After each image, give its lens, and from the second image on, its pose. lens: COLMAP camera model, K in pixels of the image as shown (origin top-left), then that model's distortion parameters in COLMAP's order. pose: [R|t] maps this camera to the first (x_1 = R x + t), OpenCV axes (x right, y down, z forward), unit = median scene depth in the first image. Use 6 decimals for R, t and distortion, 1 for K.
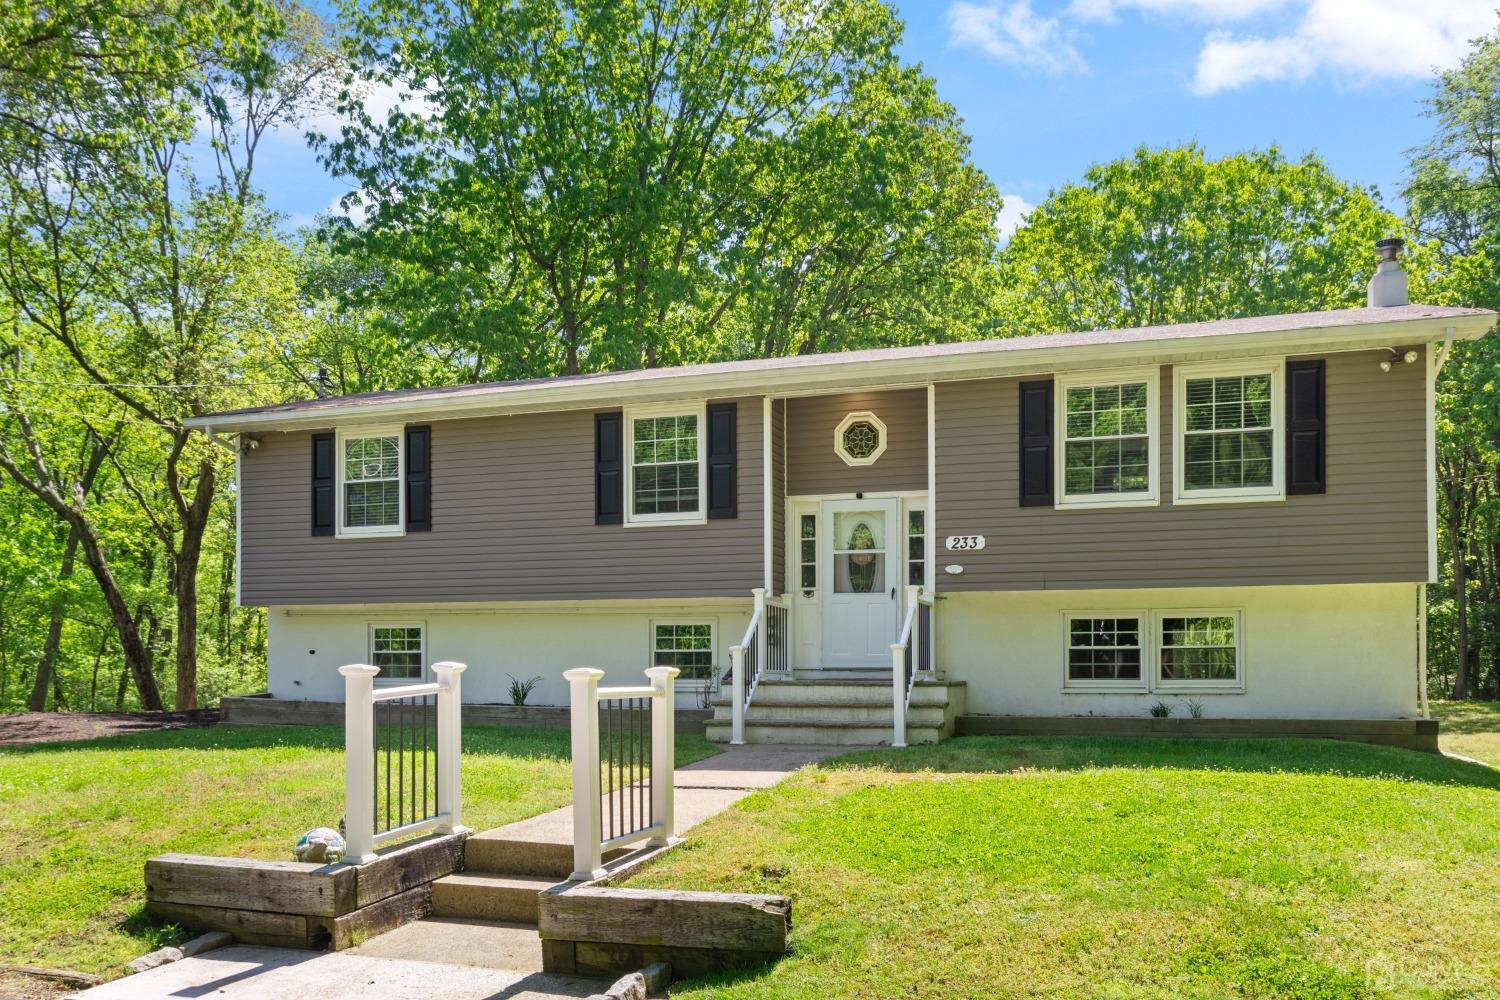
lens RADIAL K [[1276.7, 0, 659.3], [0, 1276.7, 676.2], [0, 0, 1]] dist [0.000609, -0.000983]
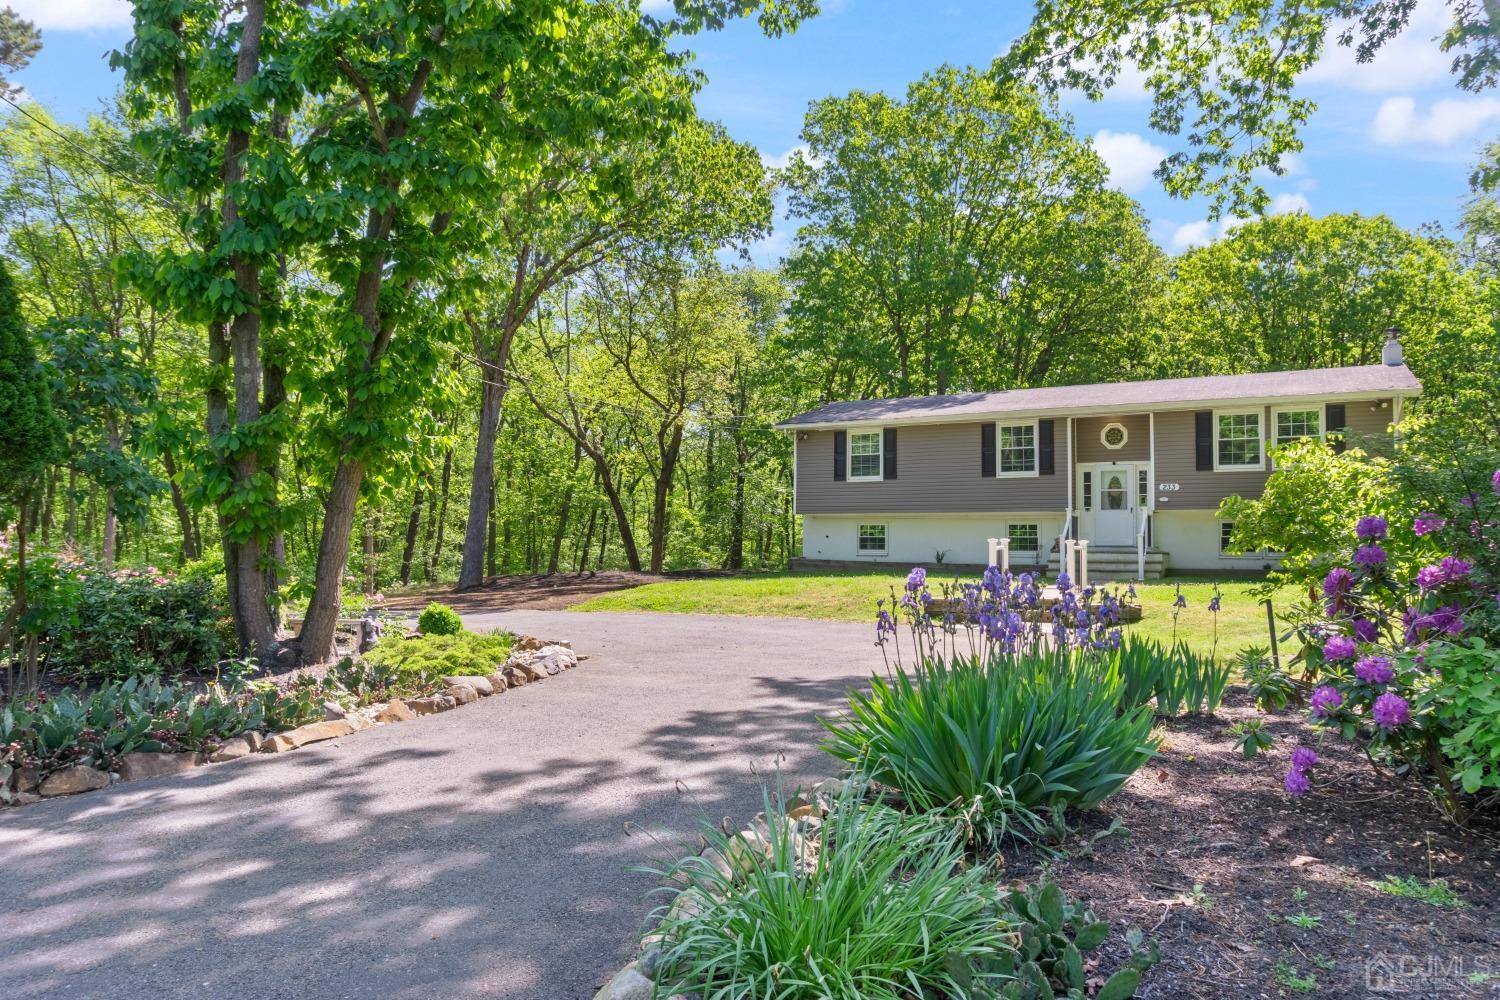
lens RADIAL K [[969.1, 0, 733.4], [0, 969.1, 505.6], [0, 0, 1]] dist [-0.008418, -0.004693]
pose [[0.988107, 0.003188, -0.153733, -0.210946], [-0.011428, 0.998543, -0.052746, 0.018214], [0.153340, 0.053876, 0.986704, -0.642014]]
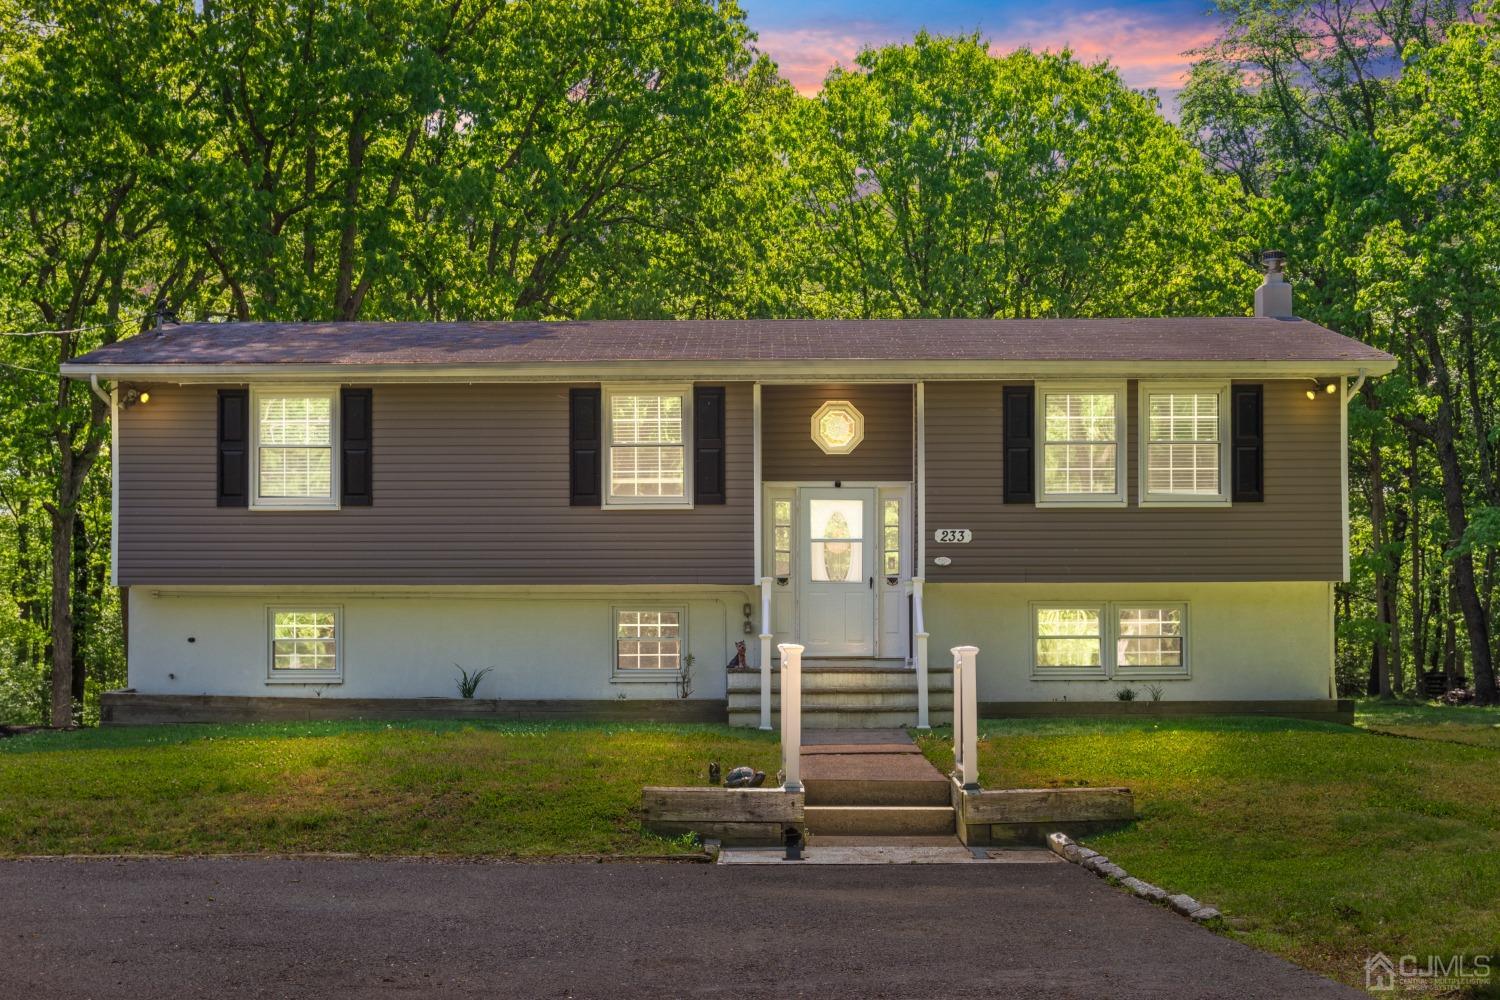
lens RADIAL K [[1945.2, 0, 748.6], [0, 1945.2, 659.5], [0, 0, 1]] dist [0.012873, 0.021652]
pose [[0.943538, -0.000852, 0.331263, -0.406815], [0.005050, 0.999917, -0.011813, 0.013059], [-0.331226, 0.012819, 0.943464, -0.405001]]
